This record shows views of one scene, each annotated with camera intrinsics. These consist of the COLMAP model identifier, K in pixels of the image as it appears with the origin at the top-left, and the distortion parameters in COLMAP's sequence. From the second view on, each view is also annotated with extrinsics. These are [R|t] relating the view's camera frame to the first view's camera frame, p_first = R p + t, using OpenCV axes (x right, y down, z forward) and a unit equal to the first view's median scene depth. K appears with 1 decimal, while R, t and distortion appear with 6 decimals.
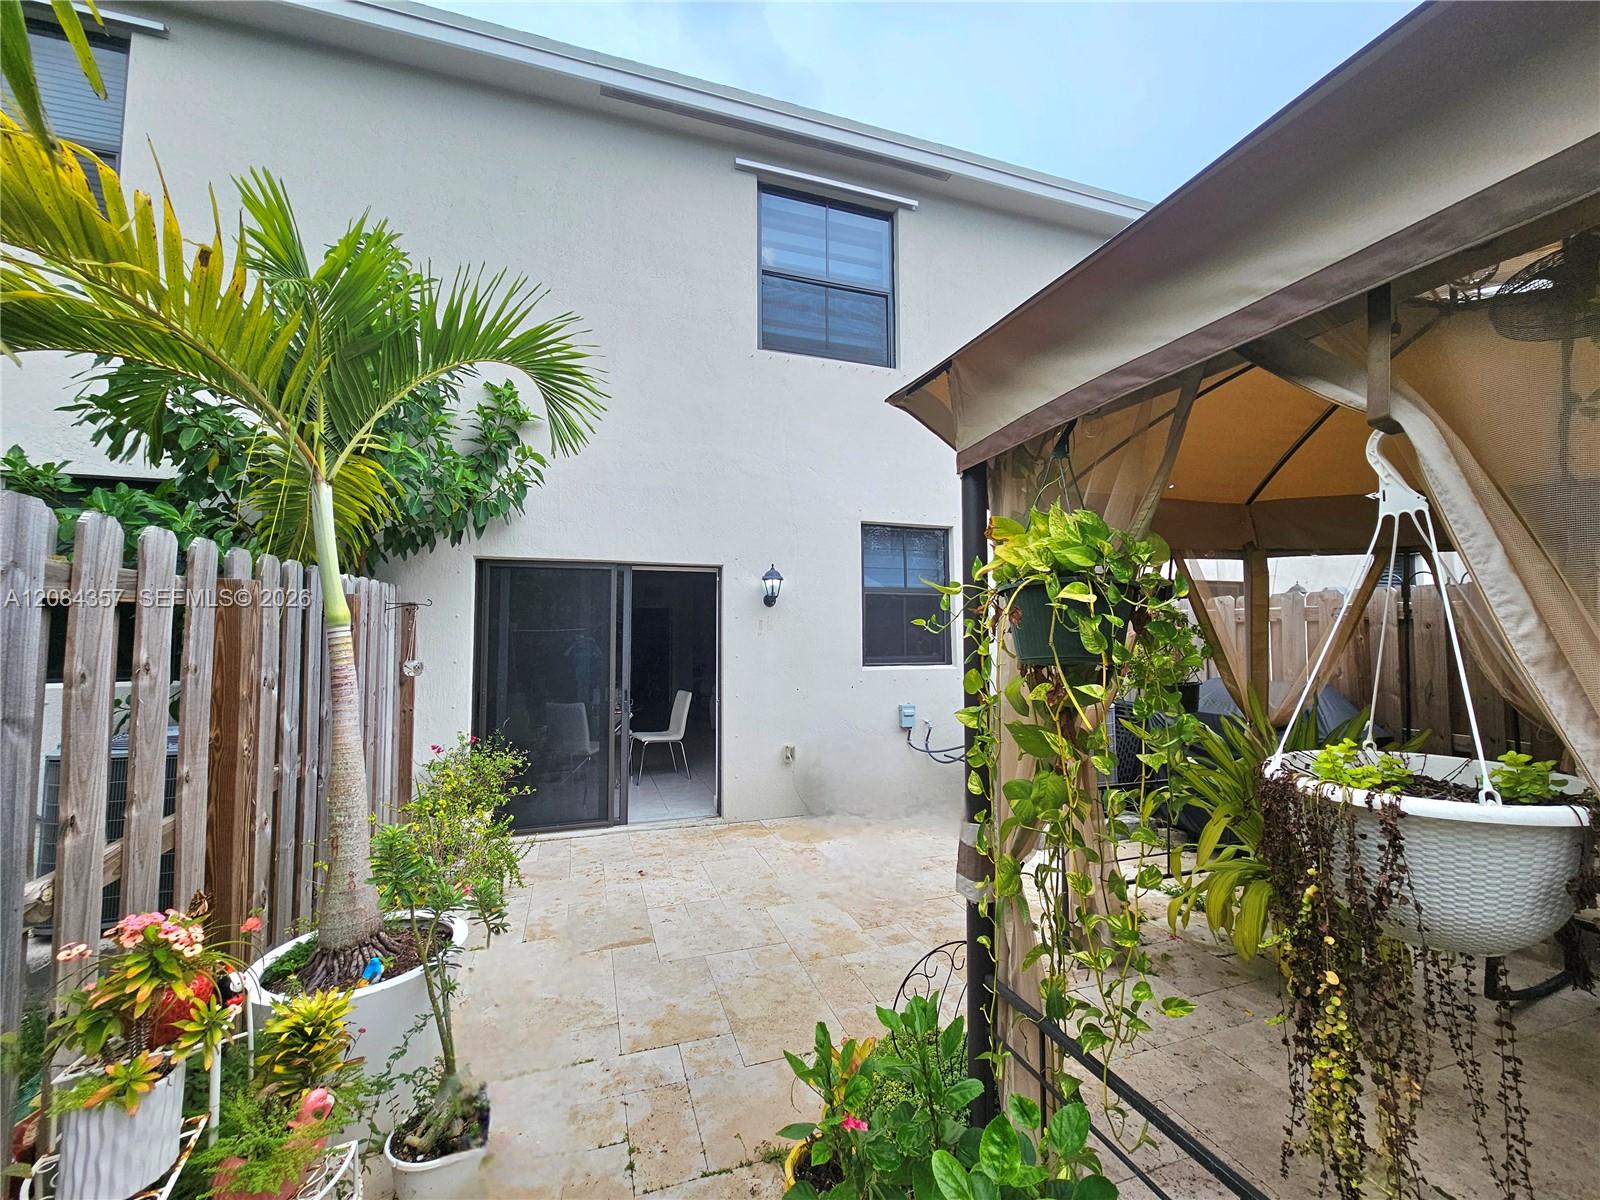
lens RADIAL K [[653.3, 0, 802.3], [0, 653.3, 597.9], [0, 0, 1]] dist [-0.000912, 0.000005]
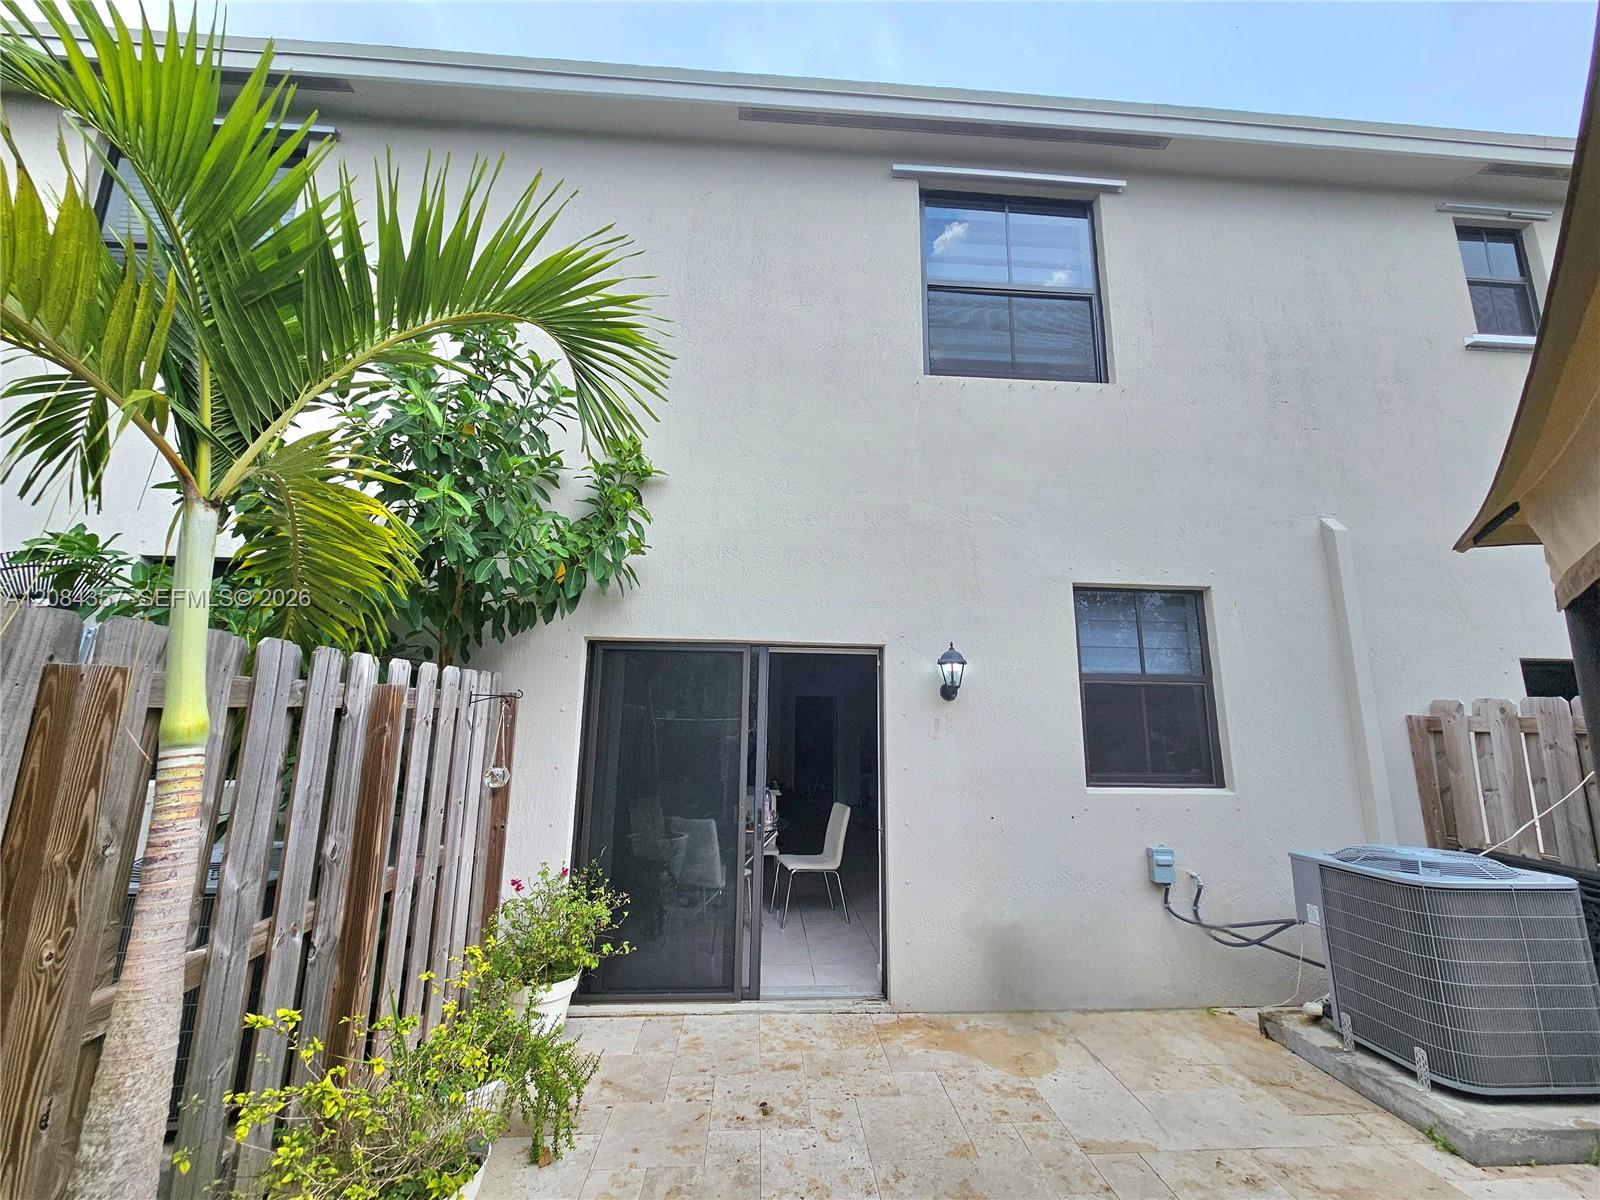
lens RADIAL K [[653.3, 0, 801.0], [0, 653.3, 595.9], [0, 0, 1]] dist [-0.000912, 0.000005]
pose [[0.965608, -0.032708, -0.257935, -0.017762], [-0.001954, 0.991115, -0.132996, -0.005244], [0.259993, 0.128926, 0.956965, 0.244478]]
